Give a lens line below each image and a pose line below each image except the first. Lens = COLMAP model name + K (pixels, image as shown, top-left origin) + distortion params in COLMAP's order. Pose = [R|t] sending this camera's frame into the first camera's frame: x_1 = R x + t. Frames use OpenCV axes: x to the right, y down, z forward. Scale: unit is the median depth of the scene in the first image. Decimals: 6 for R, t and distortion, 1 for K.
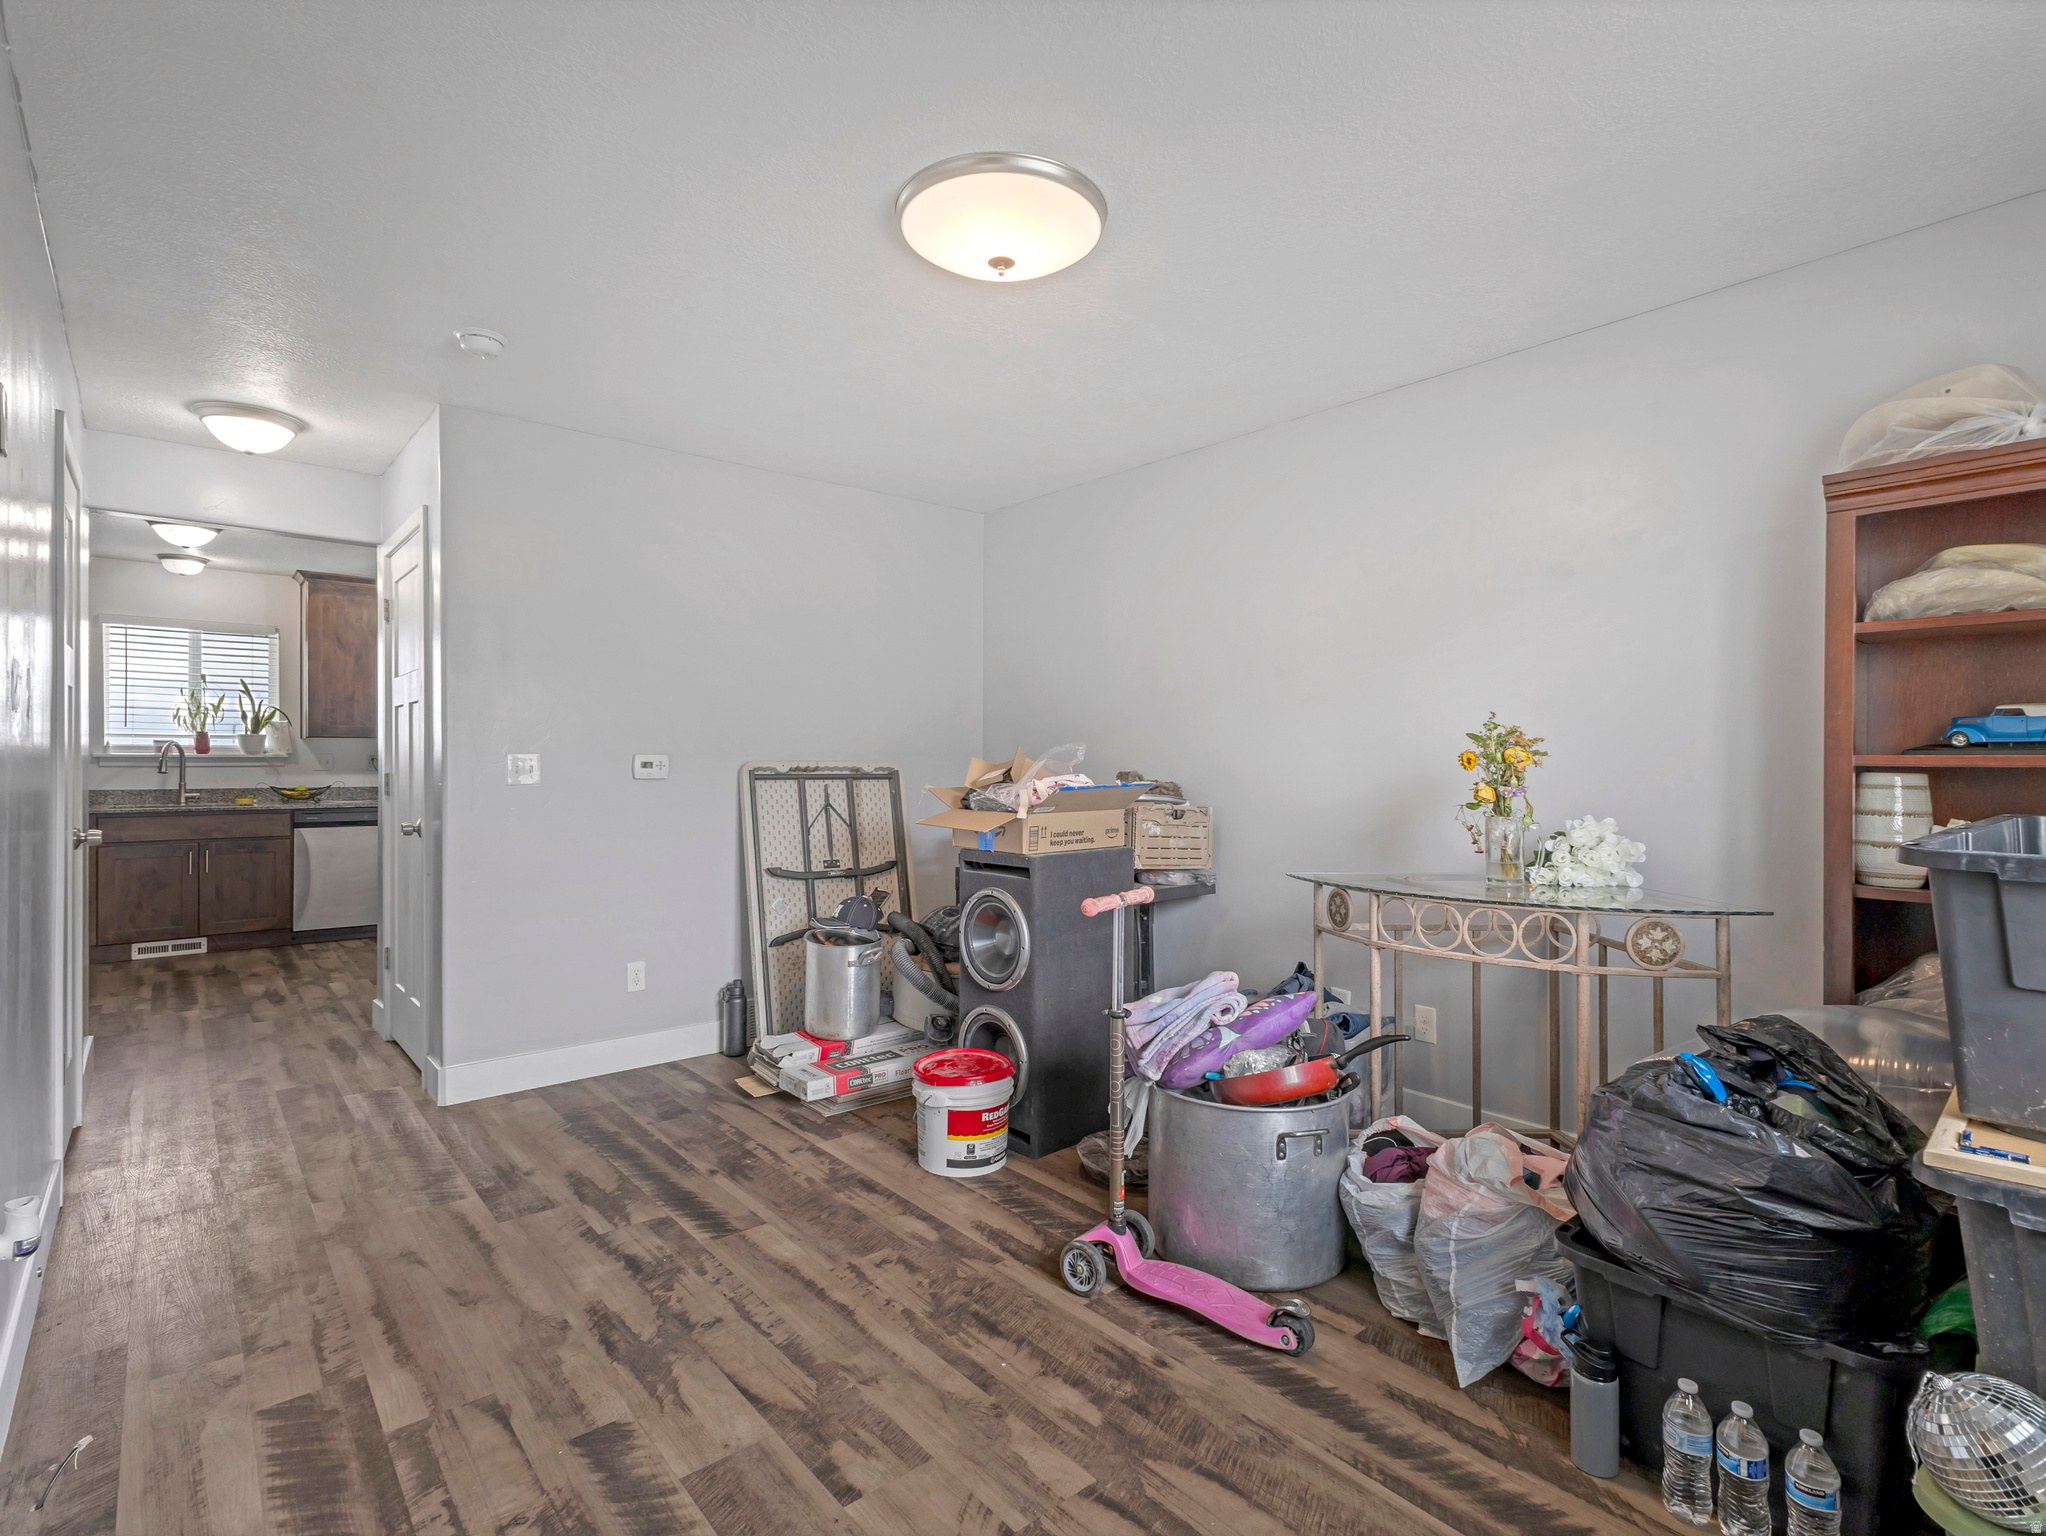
lens RADIAL K [[1002.8, 0, 1023.0], [0, 1002.8, 768.0], [0, 0, 1]] dist [0.033873, 0.000738]
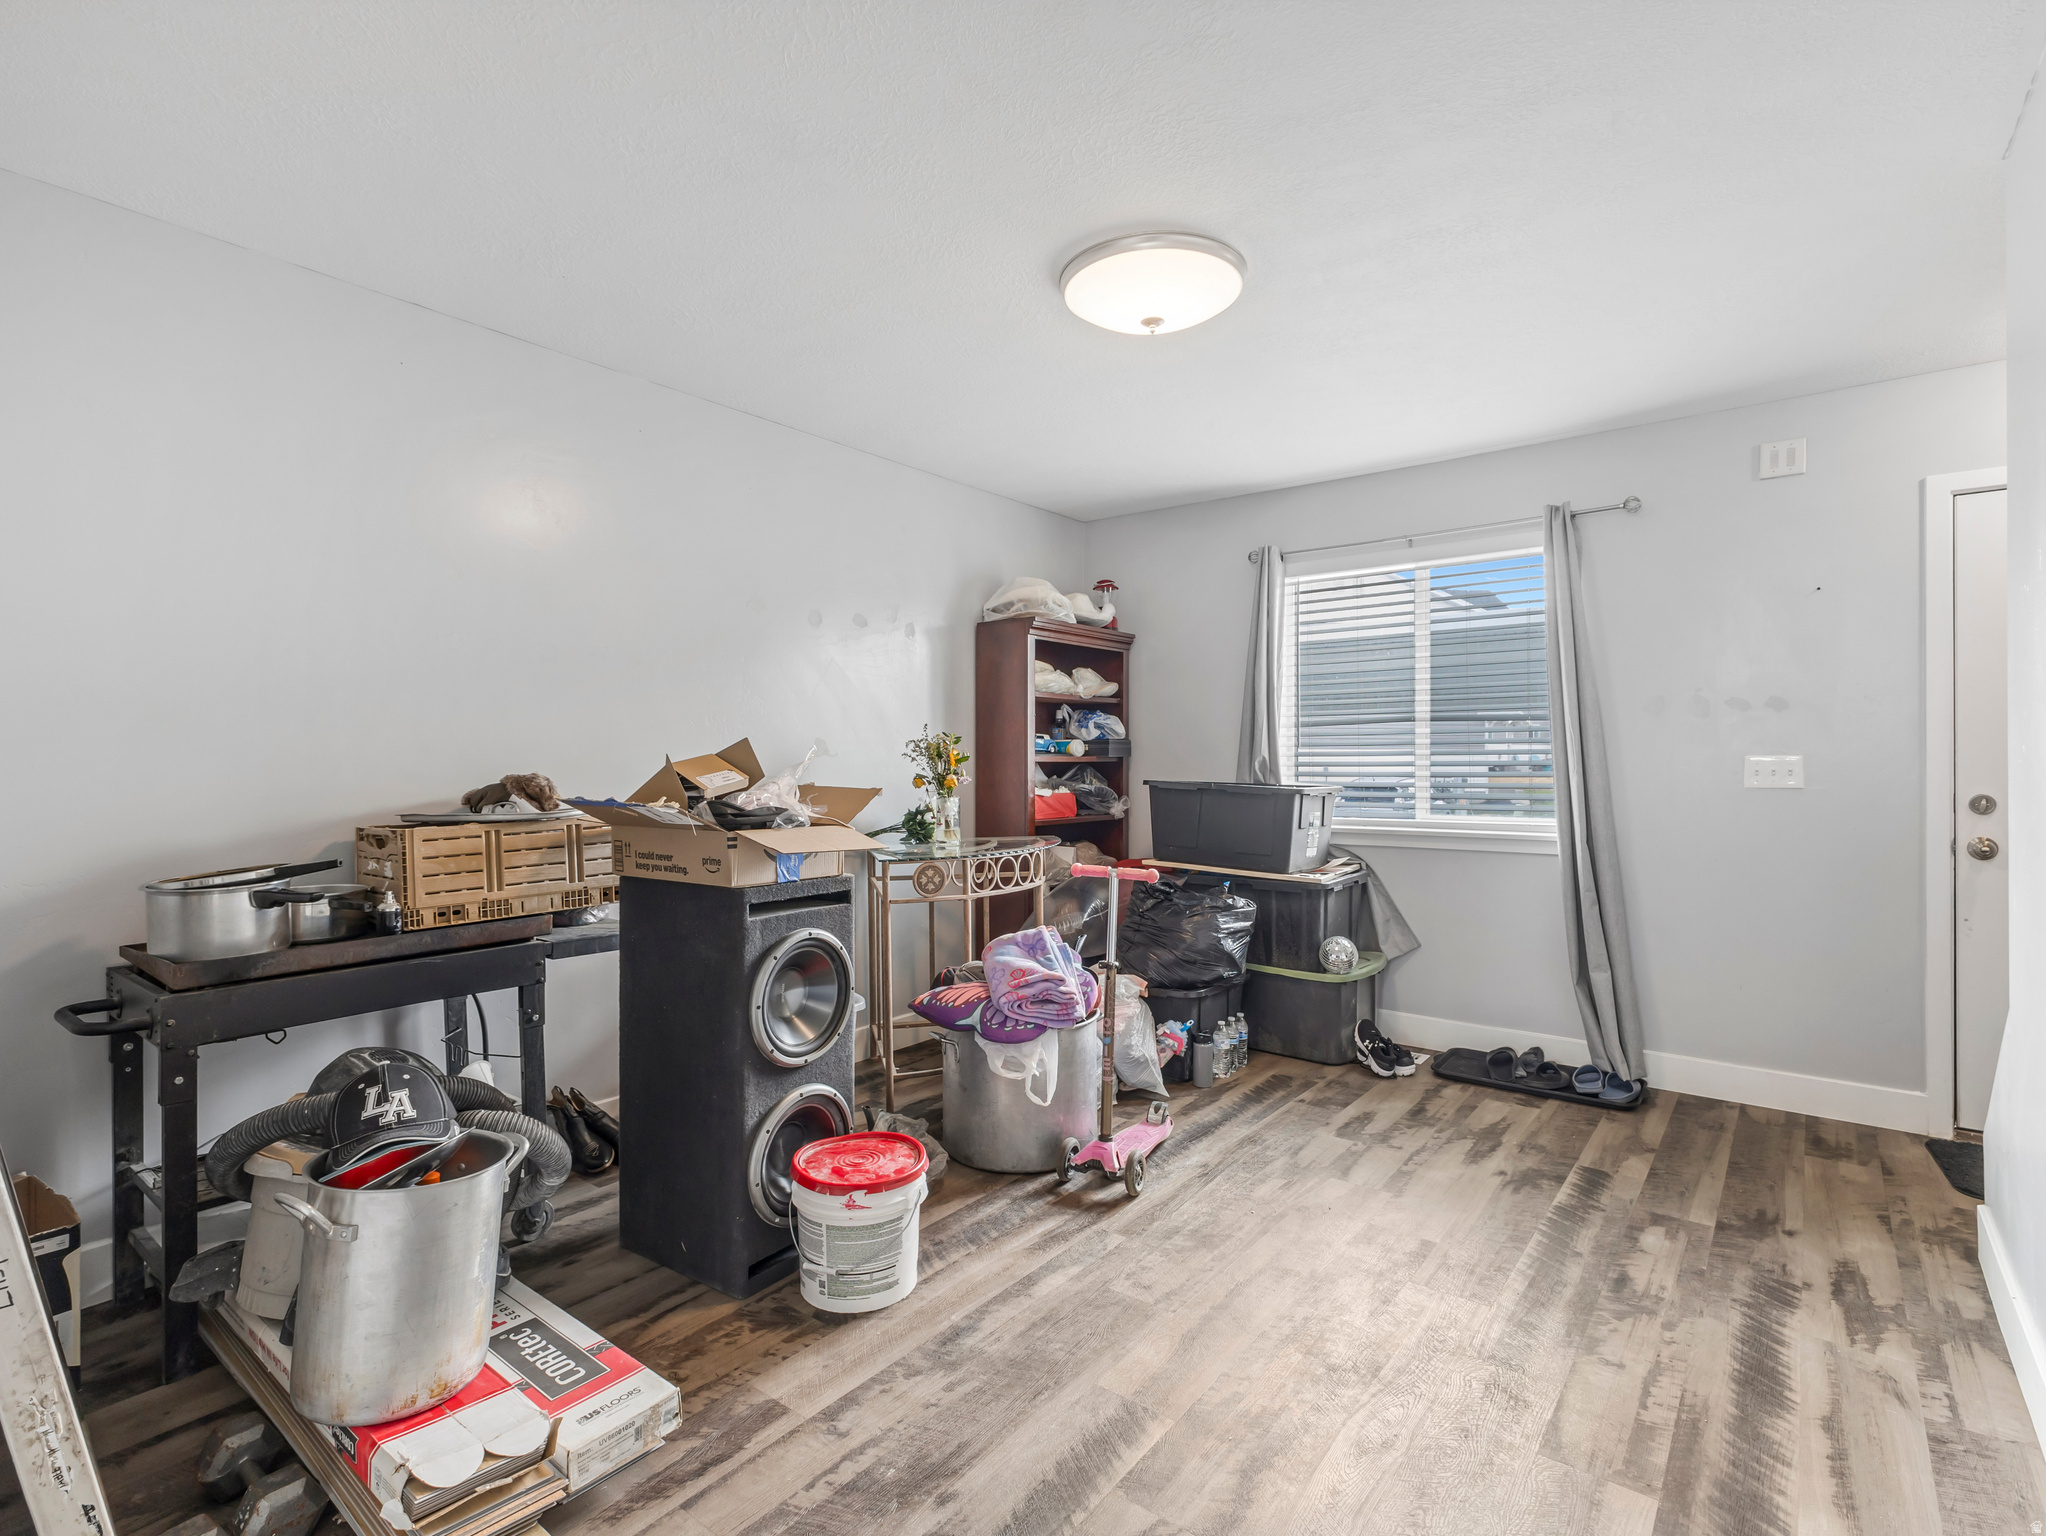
lens RADIAL K [[978.3, 0, 1023.0], [0, 978.3, 768.0], [0, 0, 1]] dist [0.028957, -0.000407]
pose [[-0.202184, 0.002370, 0.979345, -1.095413], [-0.000924, 0.999996, -0.002611, -0.000318], [-0.979347, -0.001433, -0.202181, 1.376687]]
